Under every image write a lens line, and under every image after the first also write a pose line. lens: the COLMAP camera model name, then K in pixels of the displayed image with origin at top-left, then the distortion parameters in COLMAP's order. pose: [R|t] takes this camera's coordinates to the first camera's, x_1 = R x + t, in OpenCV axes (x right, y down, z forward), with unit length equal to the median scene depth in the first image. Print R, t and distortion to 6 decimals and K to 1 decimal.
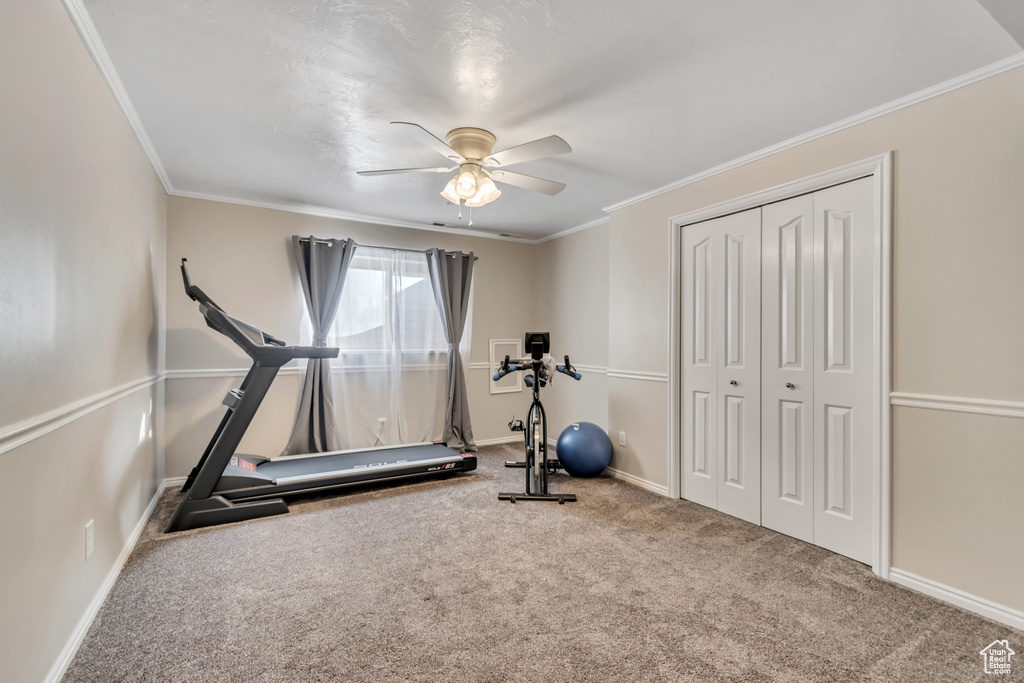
lens RADIAL K [[445.9, 0, 512.0], [0, 445.9, 341.5], [0, 0, 1]] dist [0.000721, 0.000296]
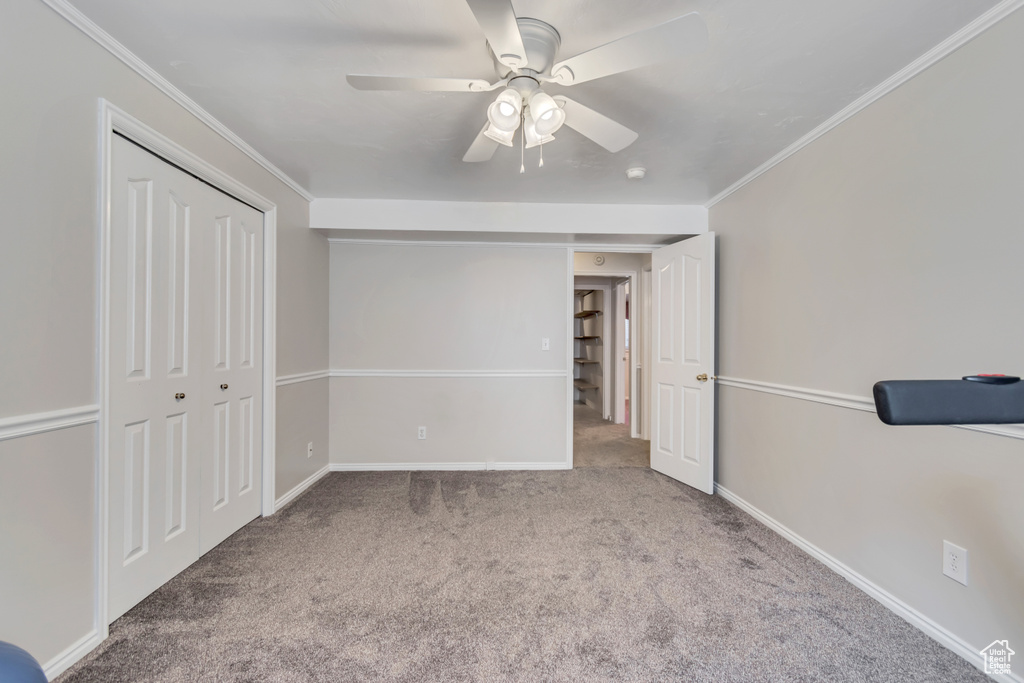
lens RADIAL K [[445.9, 0, 512.0], [0, 445.9, 341.5], [0, 0, 1]] dist [0.000721, 0.000296]
pose [[-0.874867, -0.005934, 0.484327, -0.396056], [-0.009018, 0.999951, -0.004038, -0.002856], [-0.484280, -0.007900, -0.874878, 1.535530]]
